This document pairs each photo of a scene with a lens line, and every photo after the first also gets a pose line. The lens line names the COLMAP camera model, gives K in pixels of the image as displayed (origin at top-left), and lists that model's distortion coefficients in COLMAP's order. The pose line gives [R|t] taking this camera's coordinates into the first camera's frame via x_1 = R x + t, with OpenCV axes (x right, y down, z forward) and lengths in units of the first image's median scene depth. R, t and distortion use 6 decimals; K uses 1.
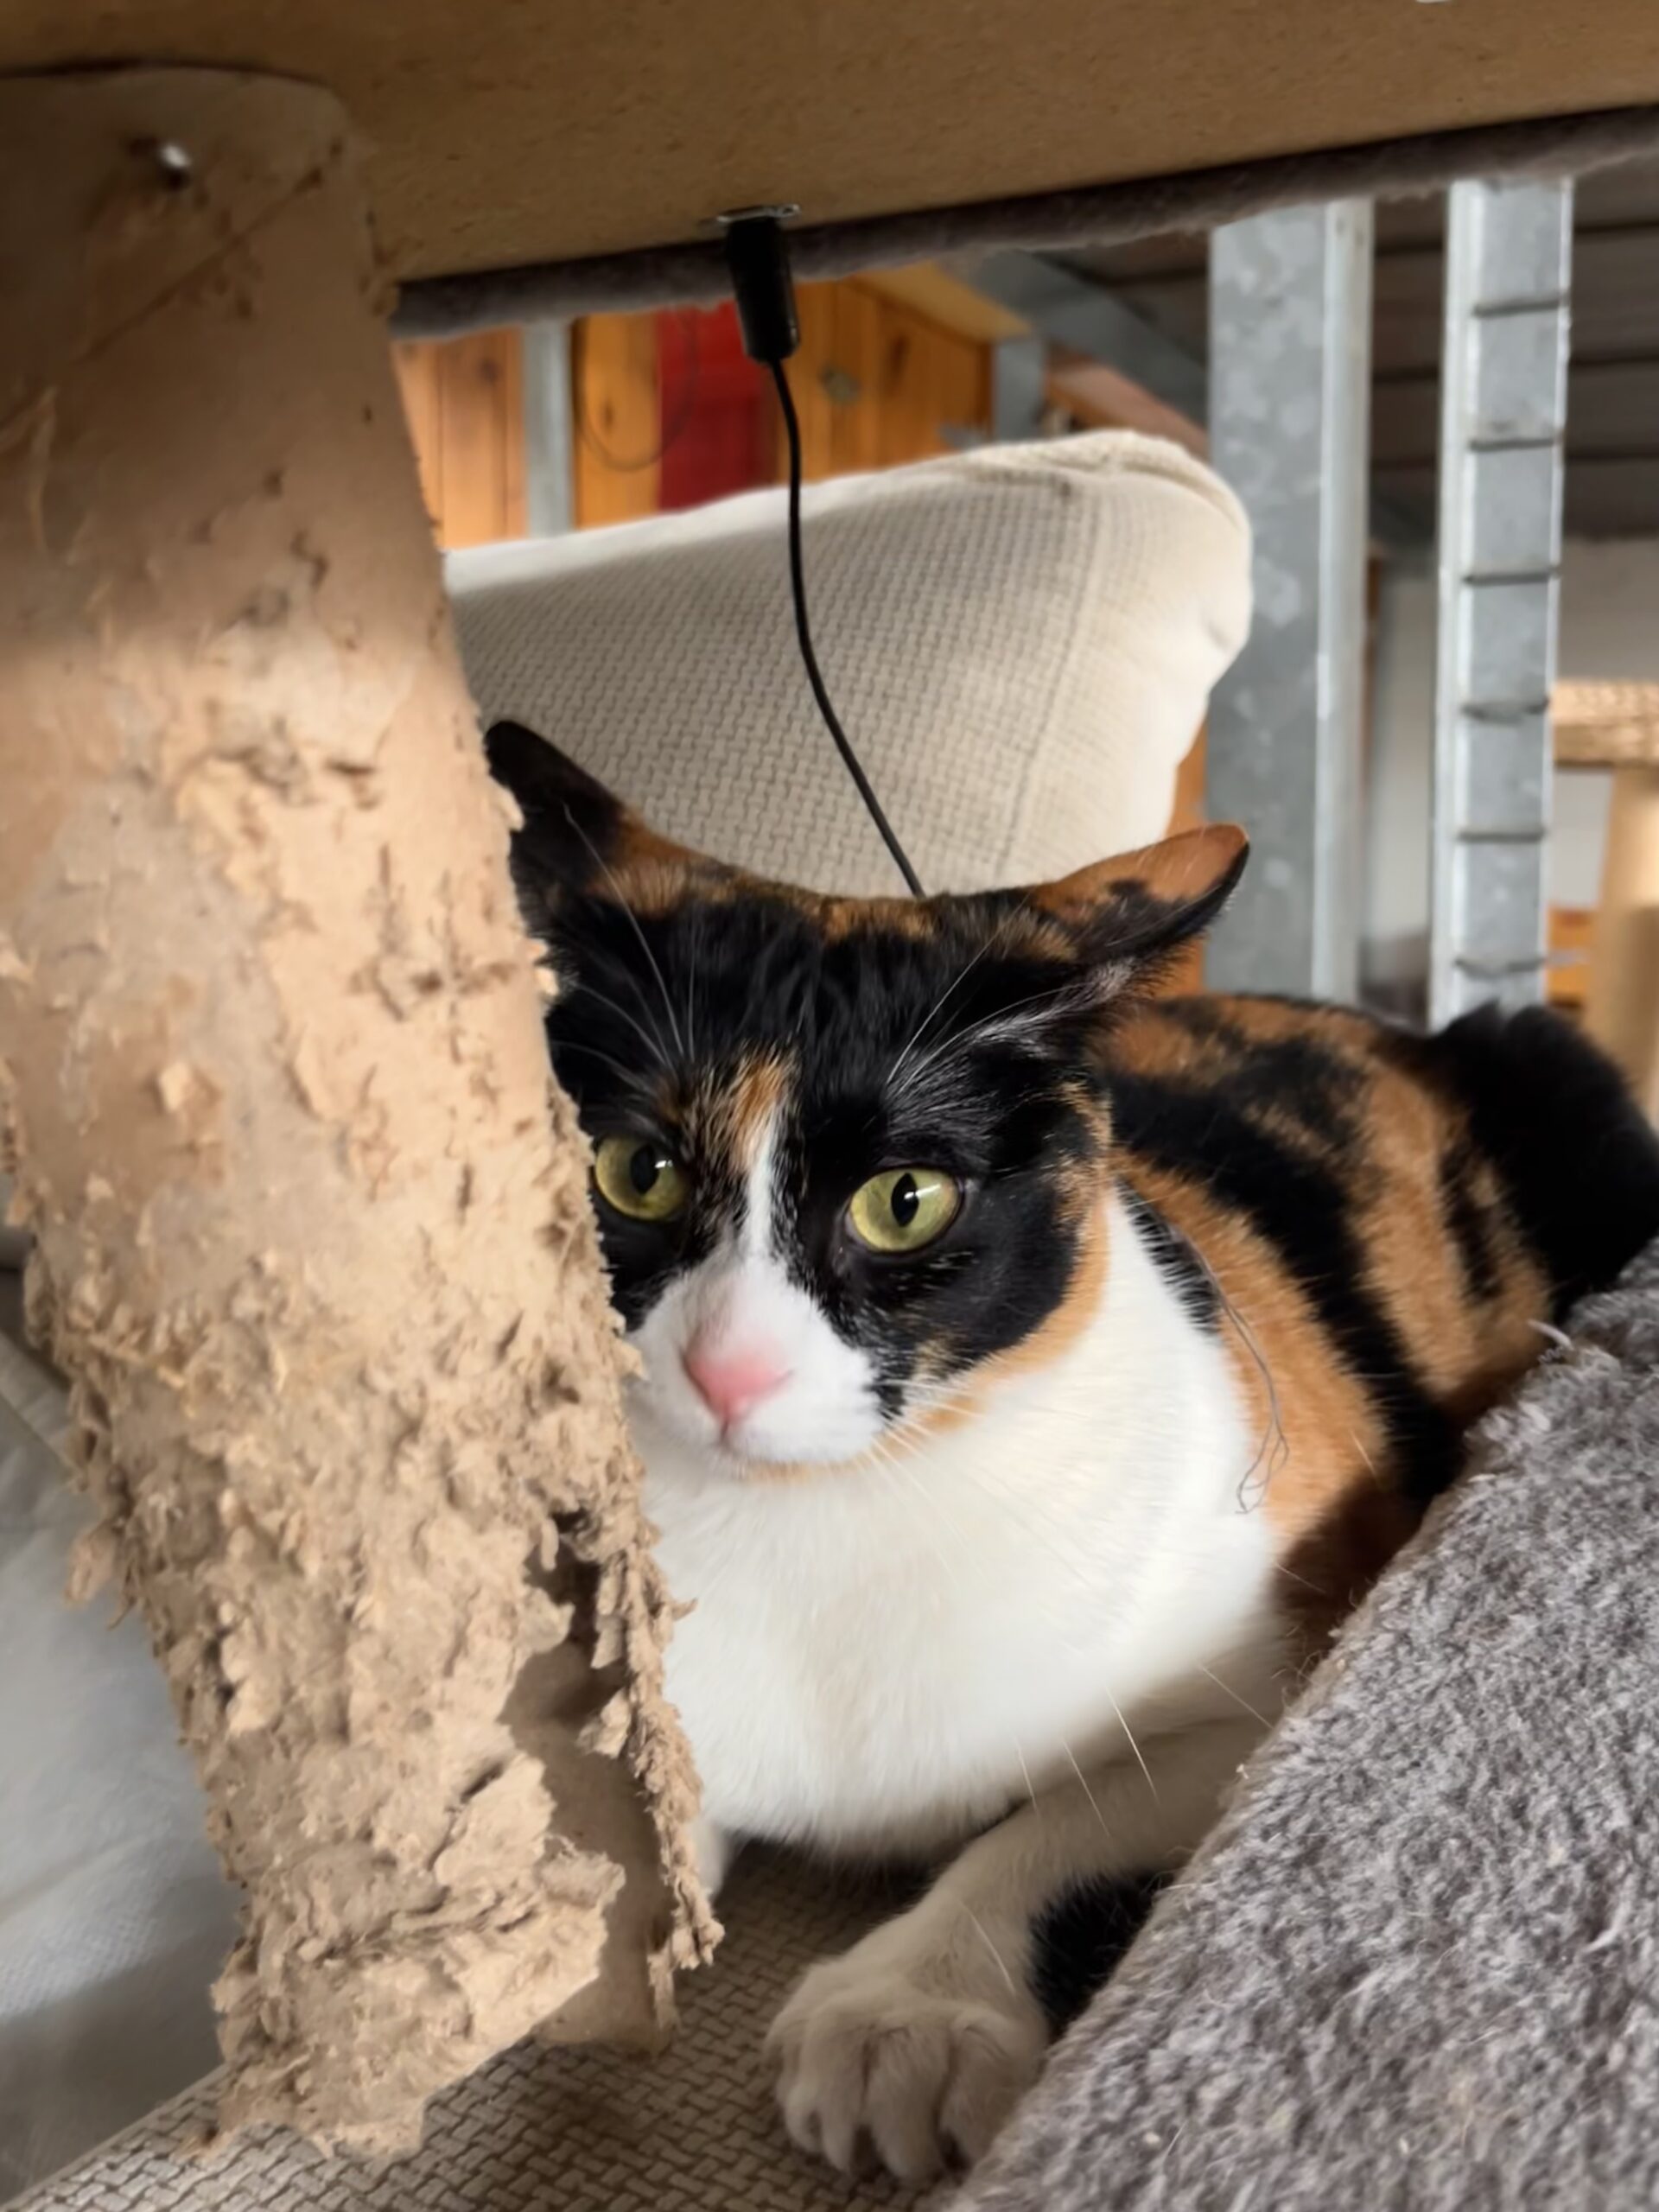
lens RADIAL K [[1800.8, 0, 764.7], [0, 1800.8, 1150.3], [0, 0, 1]] dist [-0.028235, 0.047642]
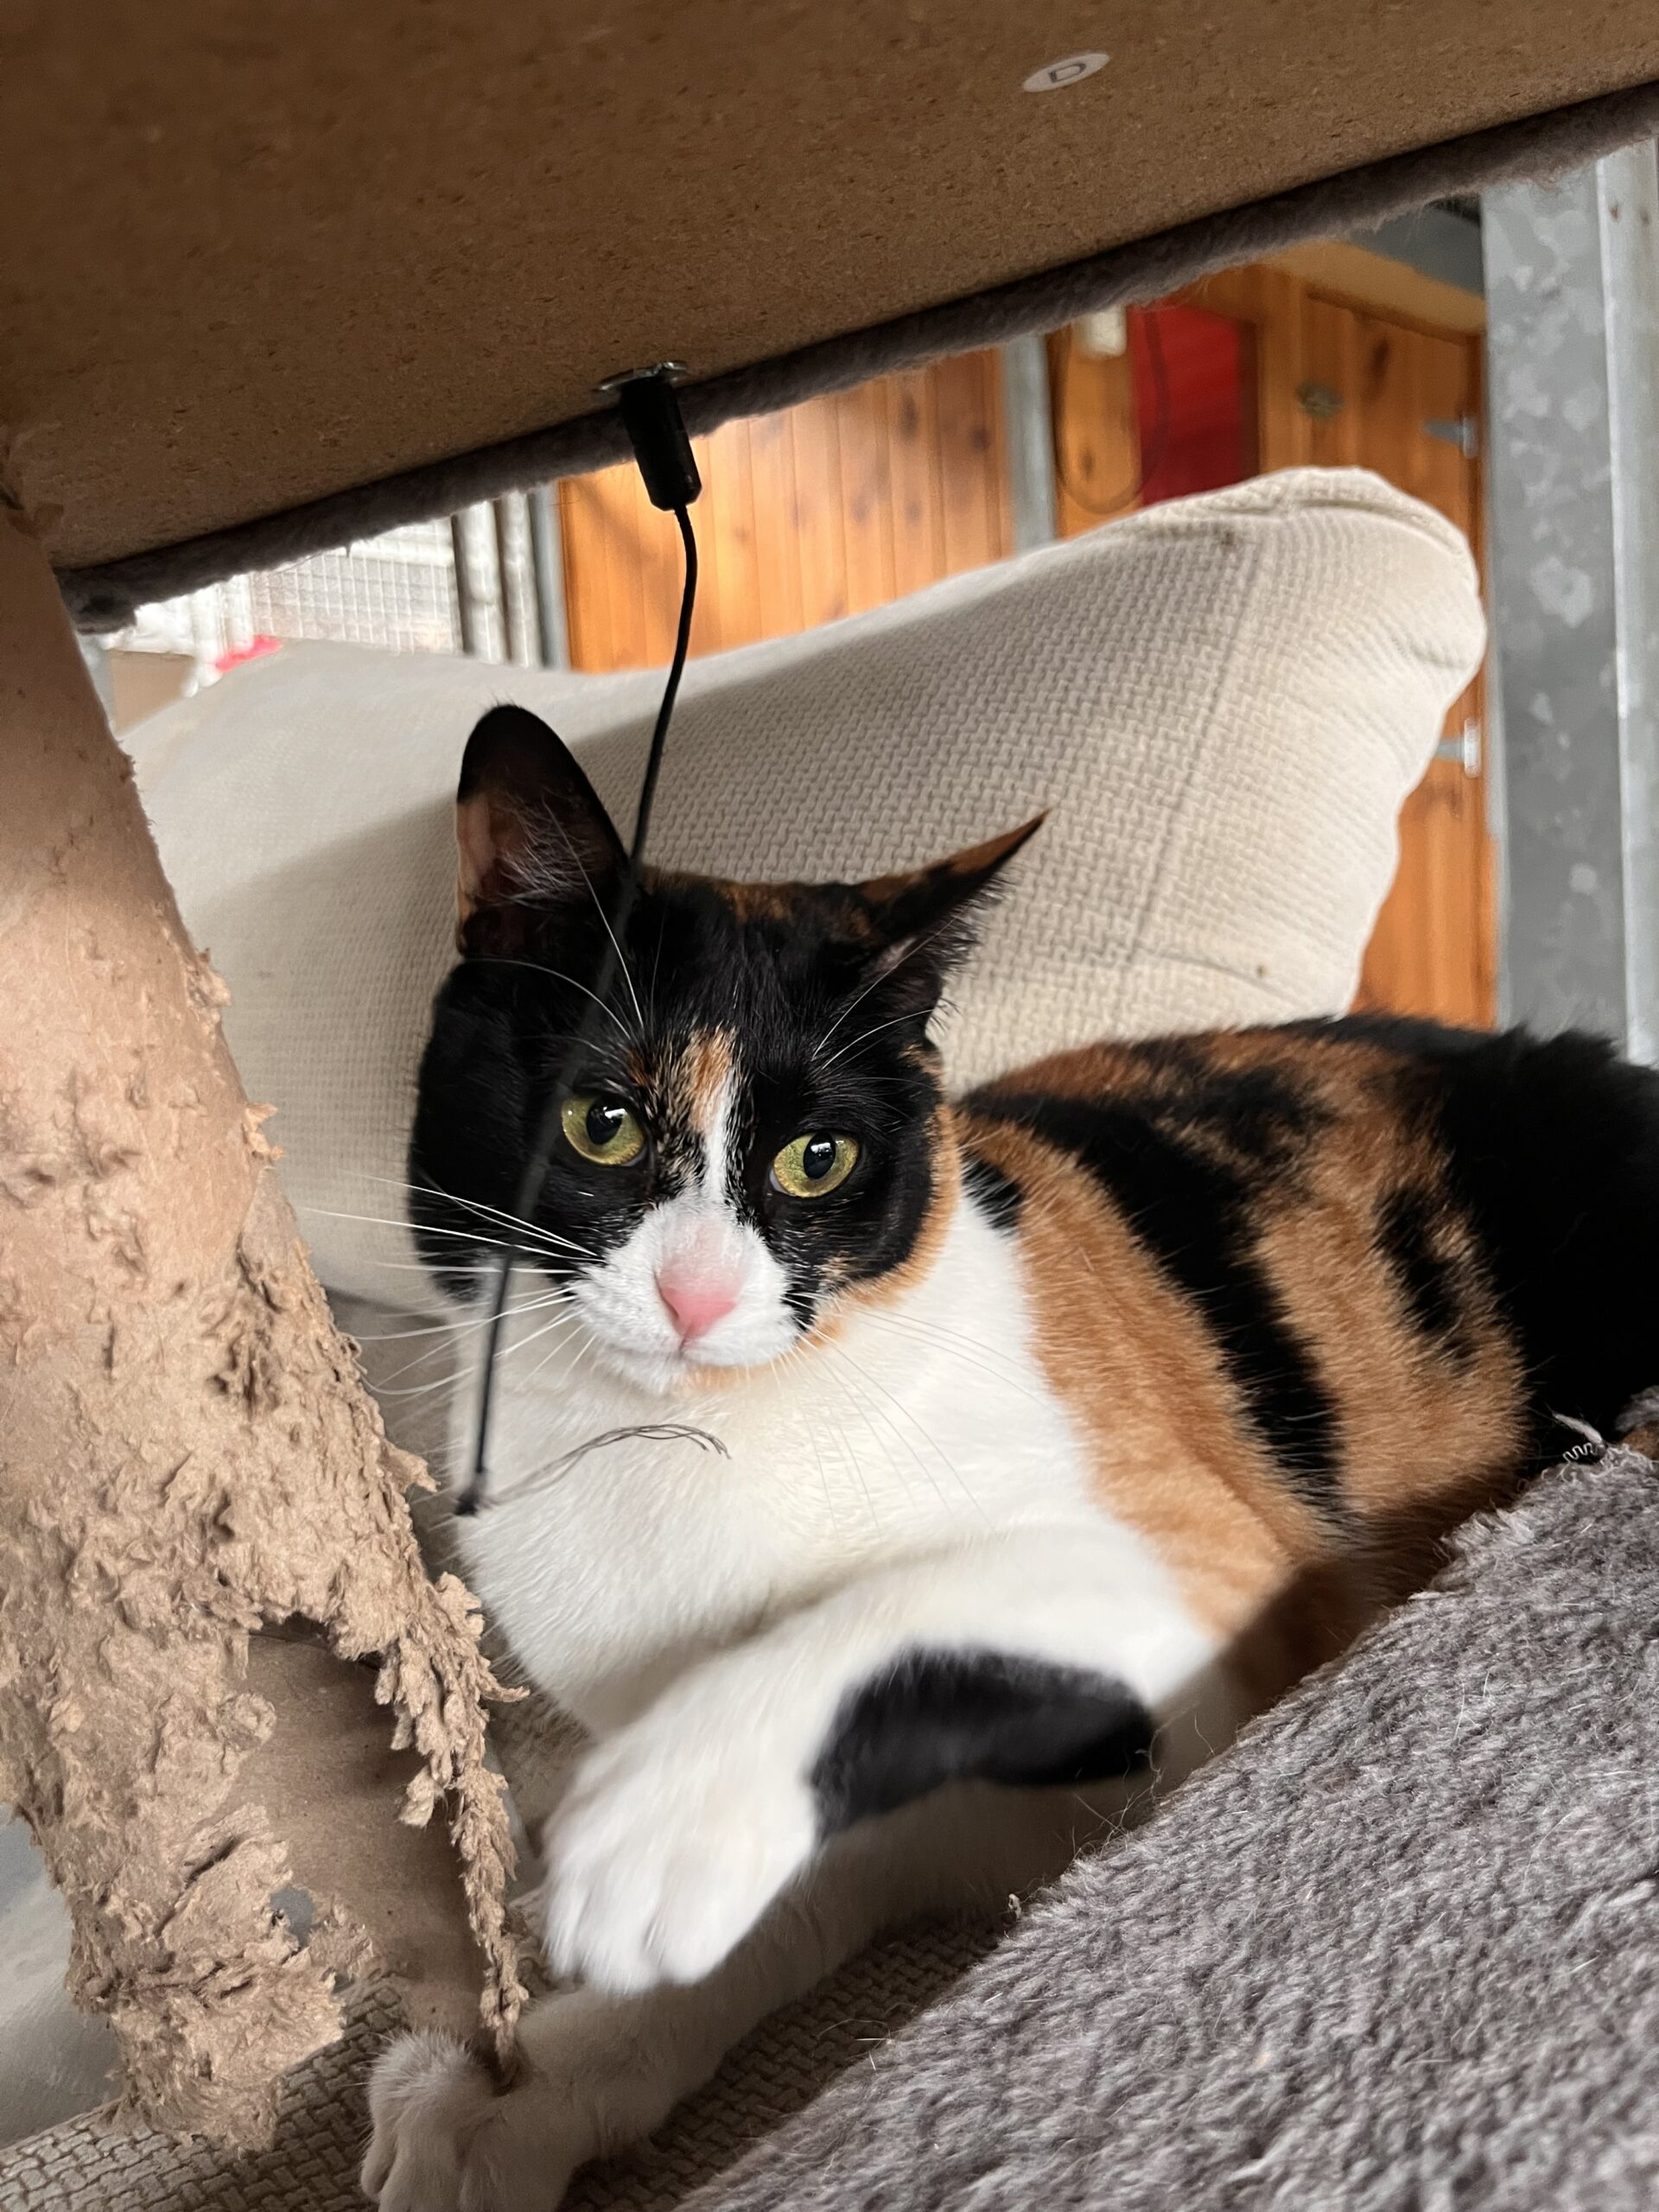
lens RADIAL K [[1642.4, 0, 820.8], [0, 1642.4, 1109.2], [0, 0, 1]] dist [0.011147, -0.031209]
pose [[0.955799, -0.032079, -0.292266, 0.455010], [0.027500, 0.999426, -0.019762, -0.077468], [0.292733, 0.010851, 0.956133, 0.117543]]
